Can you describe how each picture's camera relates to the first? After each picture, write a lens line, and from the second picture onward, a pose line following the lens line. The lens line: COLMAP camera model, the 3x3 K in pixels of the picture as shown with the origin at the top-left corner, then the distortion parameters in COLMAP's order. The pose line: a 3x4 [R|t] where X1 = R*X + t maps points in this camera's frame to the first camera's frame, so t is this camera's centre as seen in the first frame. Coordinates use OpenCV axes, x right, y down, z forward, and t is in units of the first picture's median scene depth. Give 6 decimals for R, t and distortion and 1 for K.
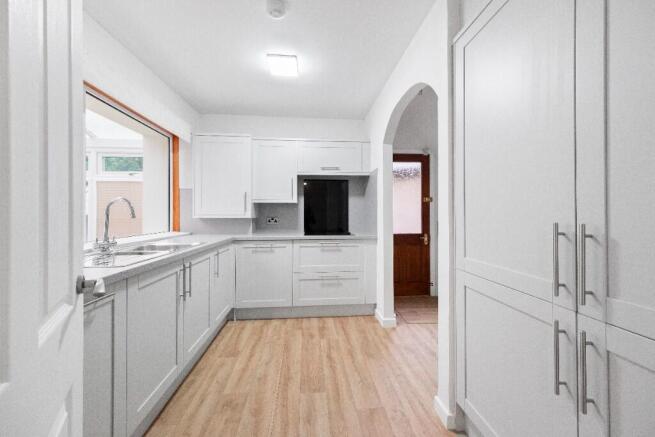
lens RADIAL K [[243.3, 0, 327.5], [0, 243.3, 218.5], [0, 0, 1]] dist [0.000973, 0.000045]
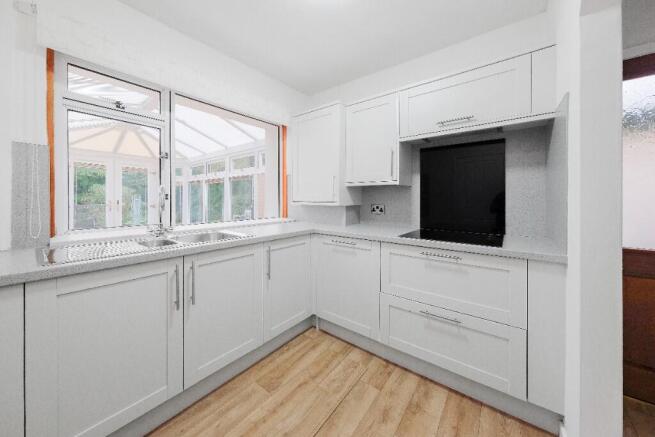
lens RADIAL K [[228.7, 0, 328.9], [0, 228.7, 204.2], [0, 0, 1]] dist [-0.001361, -0.000130]
pose [[0.739253, 0.012183, -0.673318, 0.166914], [-0.012511, 0.999912, 0.004356, -0.011059], [0.673312, 0.005203, 0.739340, 0.452213]]
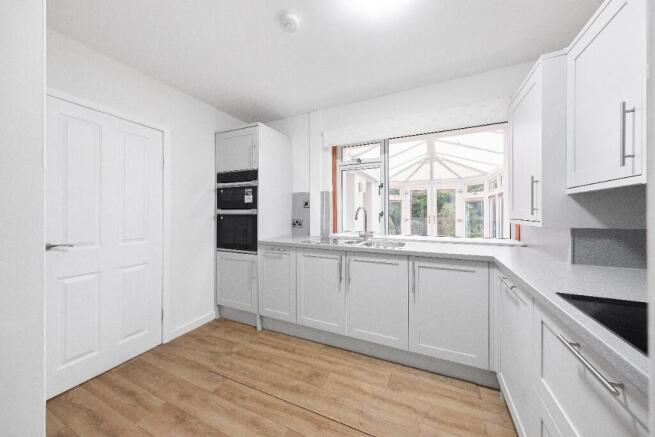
lens RADIAL K [[223.5, 0, 327.5], [0, 223.5, 218.5], [0, 0, 1]] dist [0.000398, -0.000021]
pose [[-0.491473, 0.016621, -0.870734, 0.297126], [-0.011957, 0.999595, 0.025830, -0.027523], [0.870811, 0.023107, -0.491075, 0.890751]]
